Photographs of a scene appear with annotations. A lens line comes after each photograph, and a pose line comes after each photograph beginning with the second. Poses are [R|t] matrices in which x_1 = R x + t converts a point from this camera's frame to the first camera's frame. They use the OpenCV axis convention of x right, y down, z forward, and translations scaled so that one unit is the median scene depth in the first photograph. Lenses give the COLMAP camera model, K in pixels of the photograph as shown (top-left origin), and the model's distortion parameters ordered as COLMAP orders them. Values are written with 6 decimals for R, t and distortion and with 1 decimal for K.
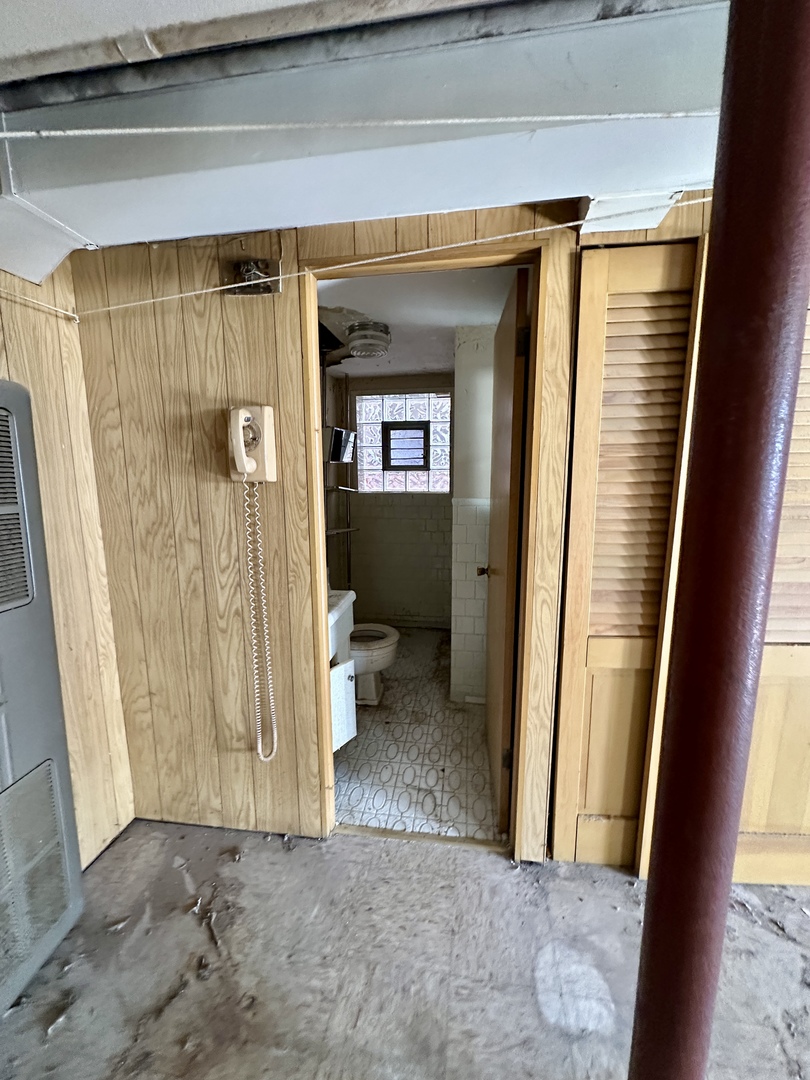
lens RADIAL K [[435.6, 0, 404.7], [0, 435.6, 541.2], [0, 0, 1]] dist [-0.002049, -0.000072]
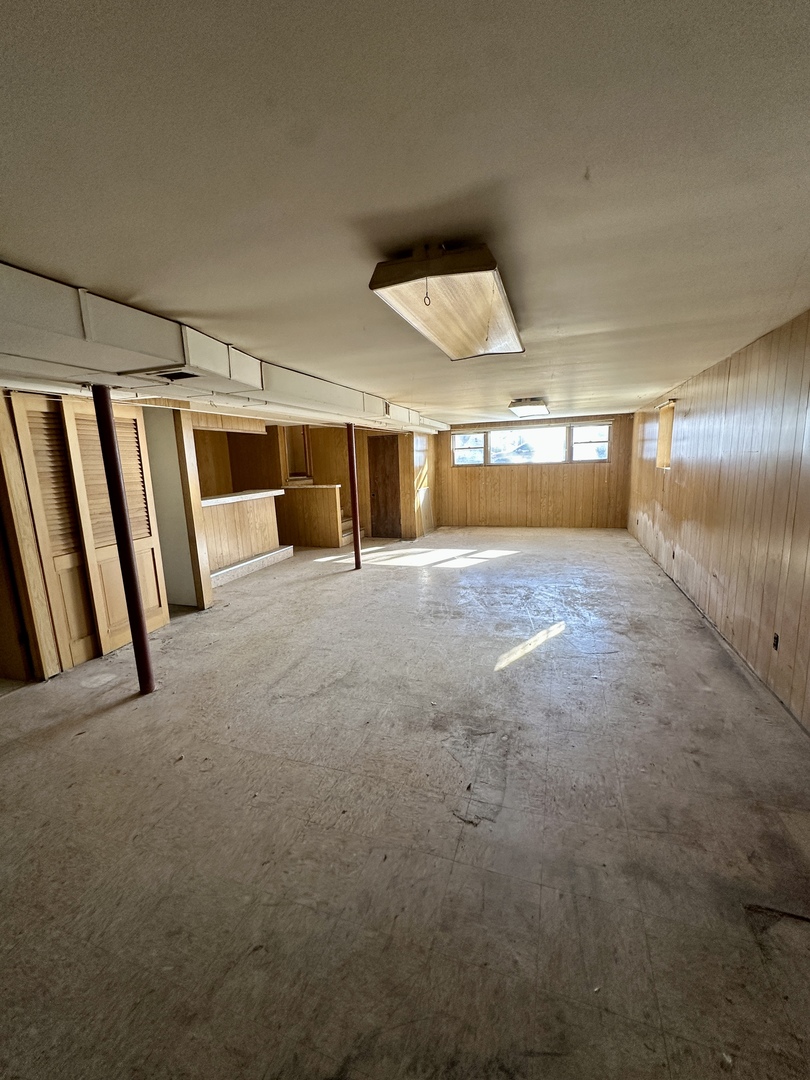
lens RADIAL K [[435.6, 0, 406.7], [0, 435.6, 540.2], [0, 0, 1]] dist [-0.002049, -0.000072]
pose [[0.195340, -0.176219, 0.964774, -1.382226], [0.198183, 0.970523, 0.137142, 0.192235], [-0.960503, 0.164413, 0.224506, -1.278495]]
